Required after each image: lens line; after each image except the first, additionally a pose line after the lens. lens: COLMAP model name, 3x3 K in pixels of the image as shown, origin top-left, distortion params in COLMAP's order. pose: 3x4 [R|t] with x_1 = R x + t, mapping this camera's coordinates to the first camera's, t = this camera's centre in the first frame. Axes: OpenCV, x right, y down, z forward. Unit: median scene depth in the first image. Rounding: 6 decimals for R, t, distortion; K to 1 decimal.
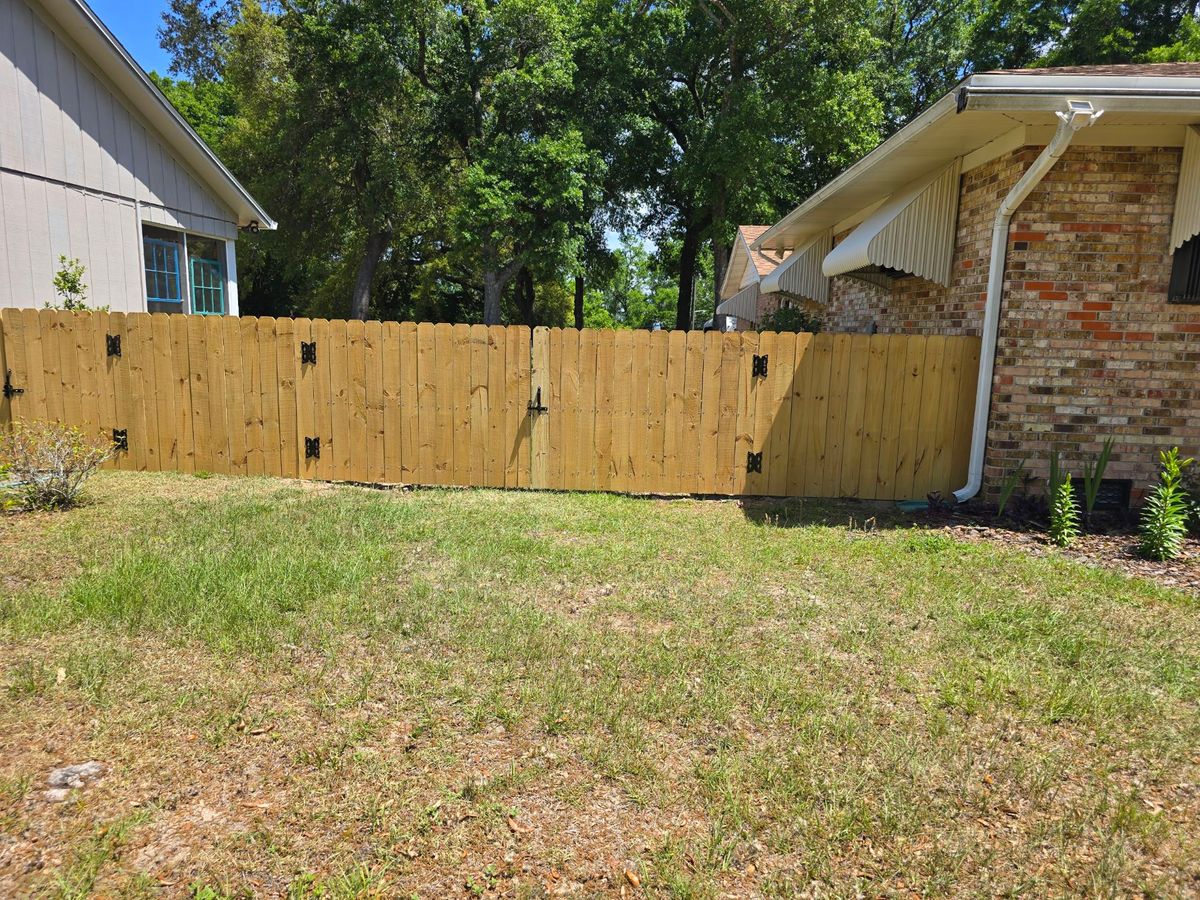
lens RADIAL K [[768.9, 0, 601.4], [0, 768.9, 453.5], [0, 0, 1]] dist [0.031251, -0.021368]
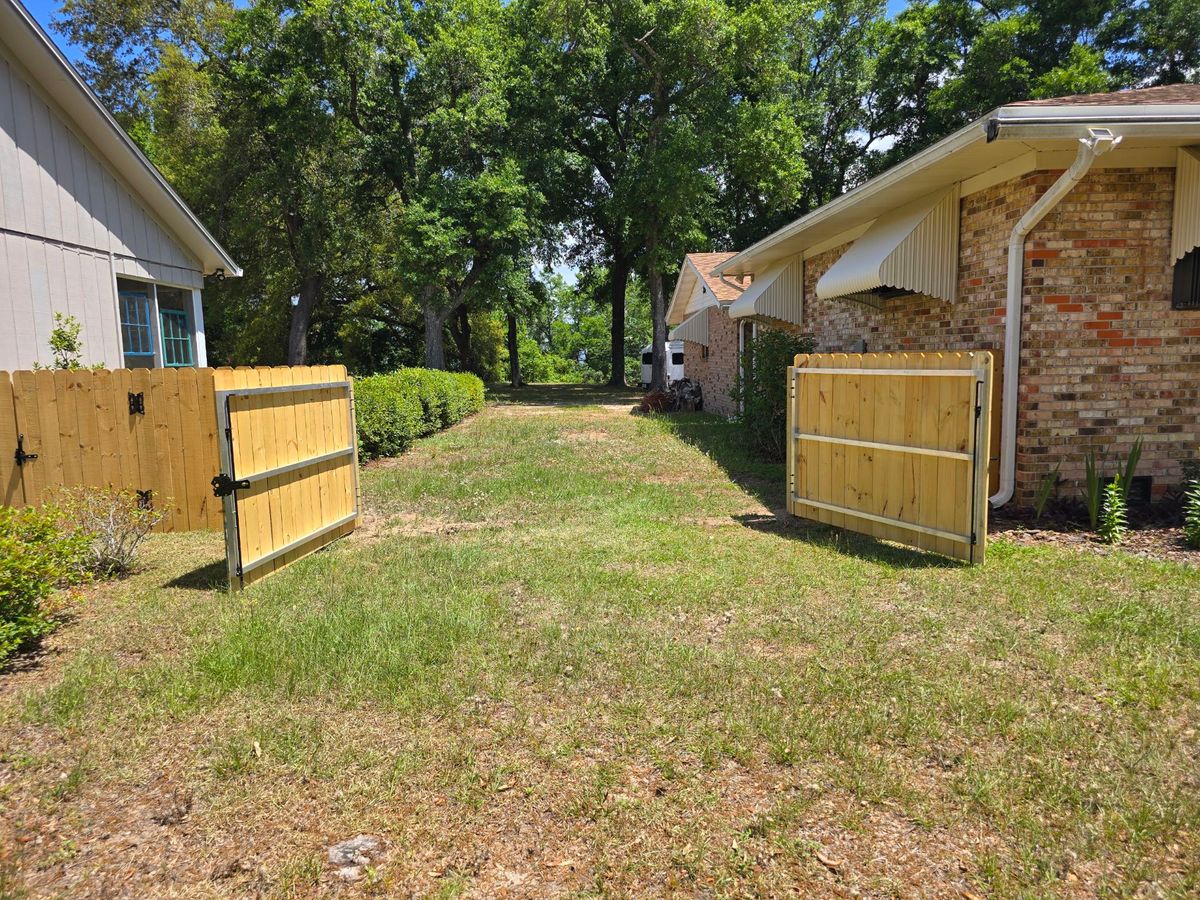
lens RADIAL K [[768.9, 0, 594.2], [0, 768.9, 449.5], [0, 0, 1]] dist [0.031251, -0.021368]
pose [[0.994946, -0.060265, 0.080310, -0.121219], [0.063586, 0.997196, -0.039453, -0.006994], [-0.077708, 0.044361, 0.995989, 0.000063]]
